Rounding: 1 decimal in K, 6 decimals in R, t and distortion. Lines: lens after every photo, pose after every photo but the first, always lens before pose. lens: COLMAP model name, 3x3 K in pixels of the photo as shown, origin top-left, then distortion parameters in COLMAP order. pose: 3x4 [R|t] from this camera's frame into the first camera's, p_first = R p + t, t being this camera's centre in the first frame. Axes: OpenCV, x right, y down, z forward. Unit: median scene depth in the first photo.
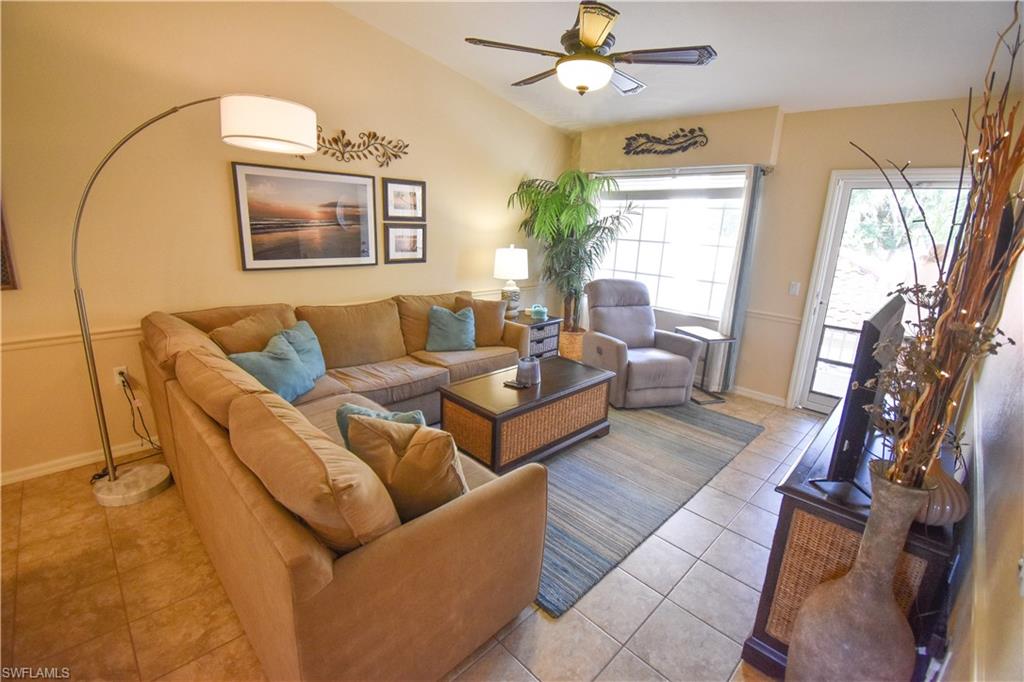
lens RADIAL K [[456.1, 0, 511.1], [0, 456.1, 337.8], [0, 0, 1]] dist [-0.003813, -0.011043]
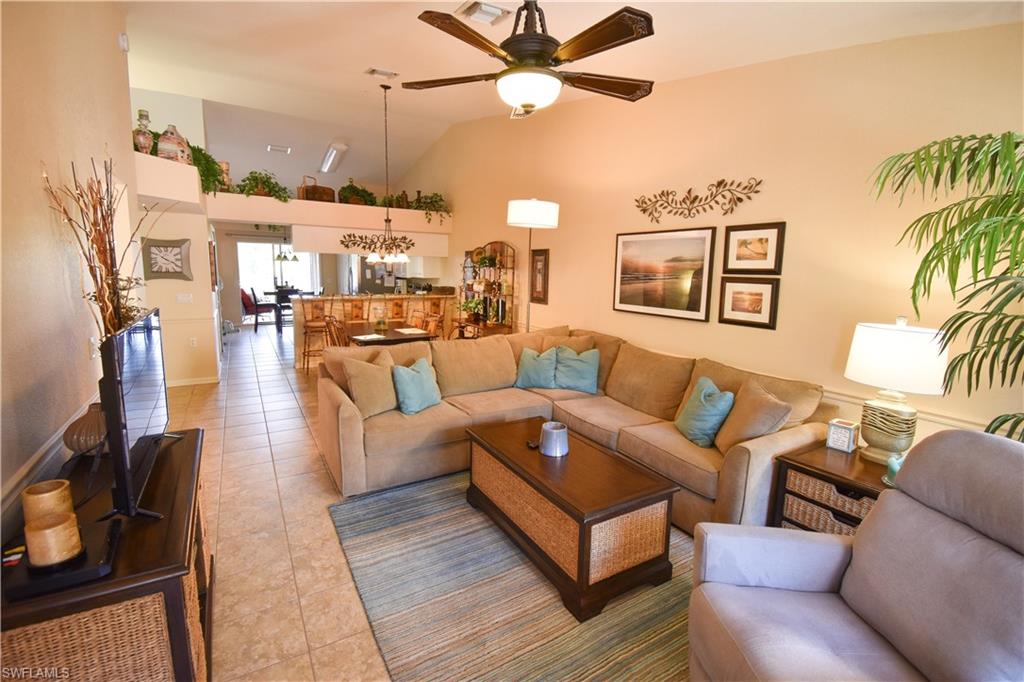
lens RADIAL K [[456.1, 0, 514.3], [0, 456.1, 333.4], [0, 0, 1]] dist [-0.003813, -0.011043]
pose [[-0.250700, 0.101798, -0.962698, 0.686861], [-0.258829, 0.951204, 0.167985, -0.195217], [0.932822, 0.291288, -0.212119, 0.859524]]
